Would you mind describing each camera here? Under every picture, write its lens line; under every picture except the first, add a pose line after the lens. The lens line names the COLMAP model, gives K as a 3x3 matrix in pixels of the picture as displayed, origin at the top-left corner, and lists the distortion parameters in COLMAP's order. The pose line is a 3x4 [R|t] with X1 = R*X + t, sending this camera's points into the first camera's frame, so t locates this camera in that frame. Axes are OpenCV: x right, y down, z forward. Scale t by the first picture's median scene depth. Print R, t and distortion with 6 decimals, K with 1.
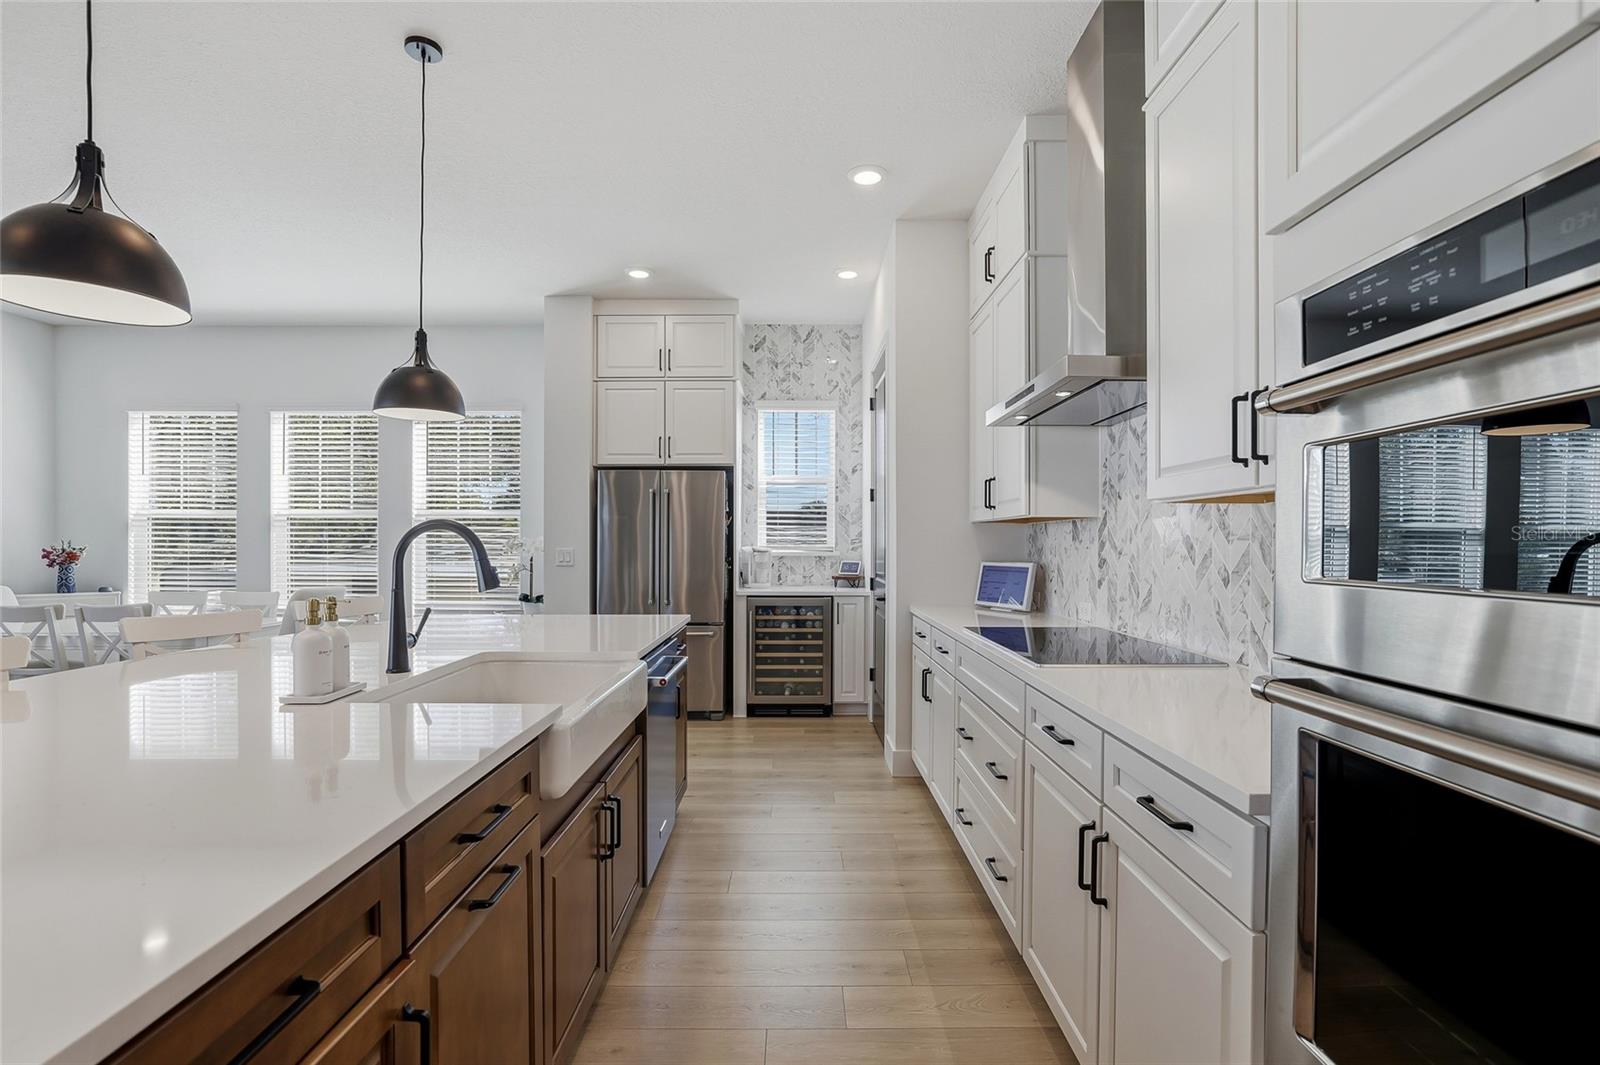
lens RADIAL K [[764.8, 0, 798.5], [0, 764.8, 545.2], [0, 0, 1]] dist [0.005094, 0.000485]
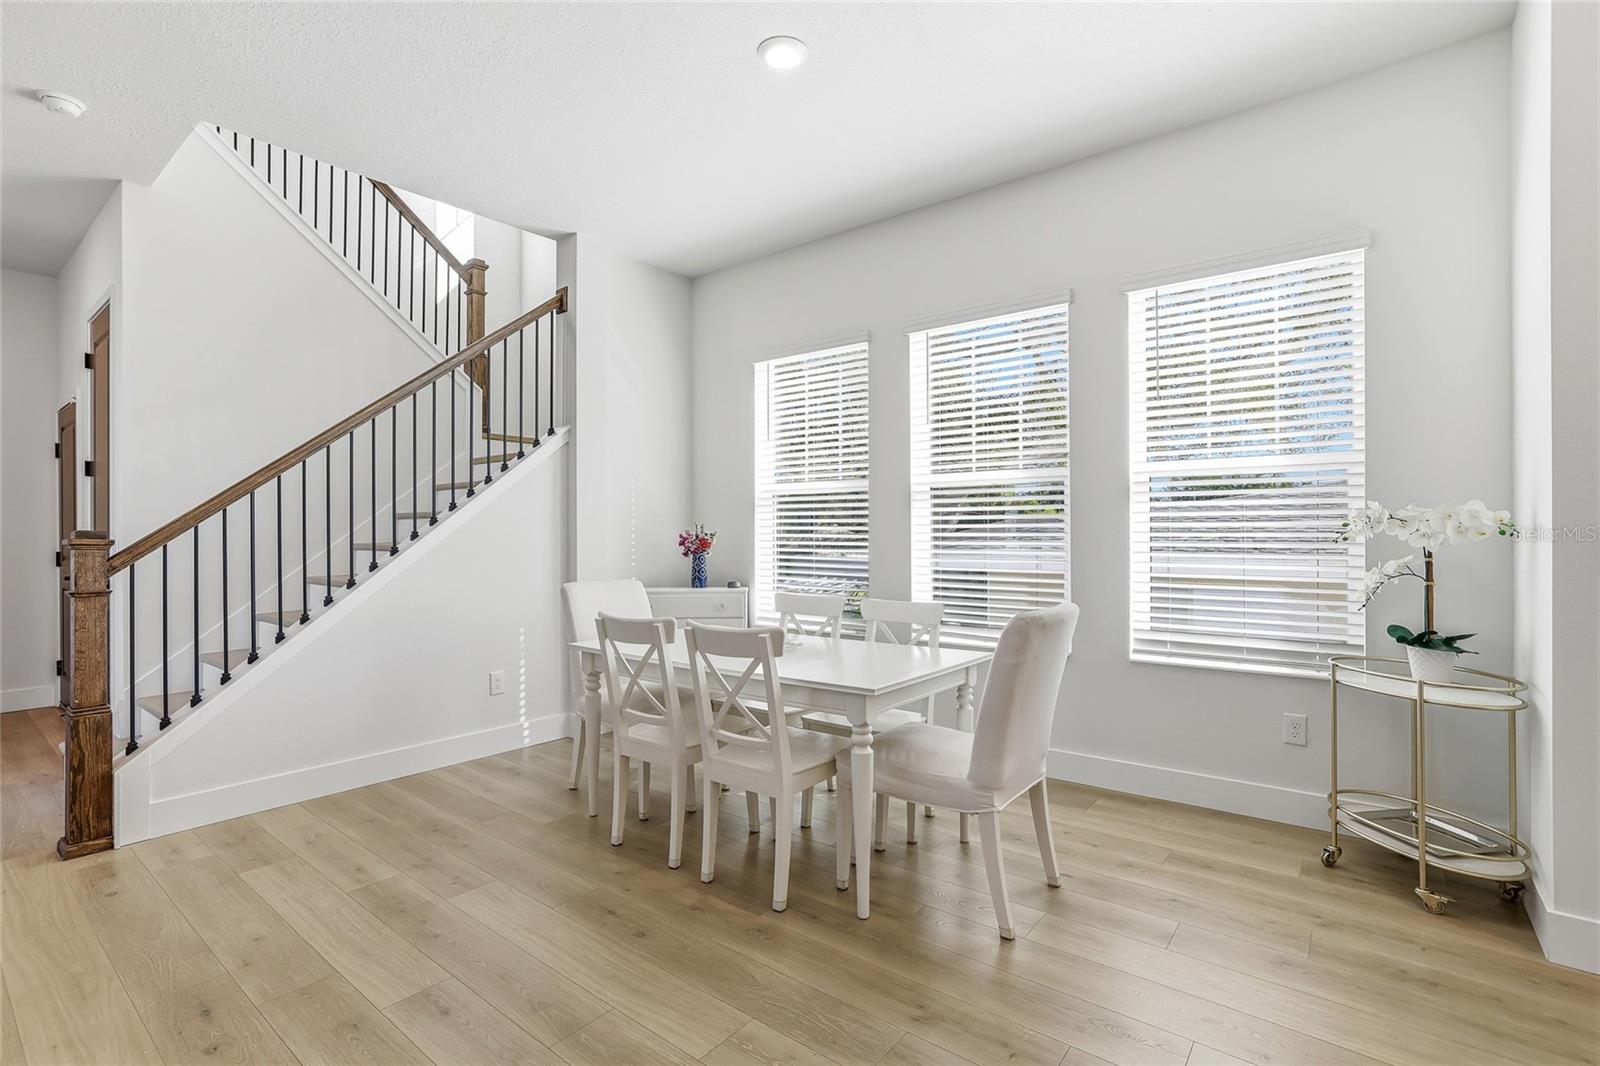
lens RADIAL K [[764.8, 0, 799.9], [0, 764.8, 536.2], [0, 0, 1]] dist [0.005094, 0.000485]
pose [[0.787418, -0.003741, -0.616409, -0.354604], [0.002312, 0.999992, -0.003115, 0.009571], [0.616416, 0.001028, 0.787420, 0.413045]]
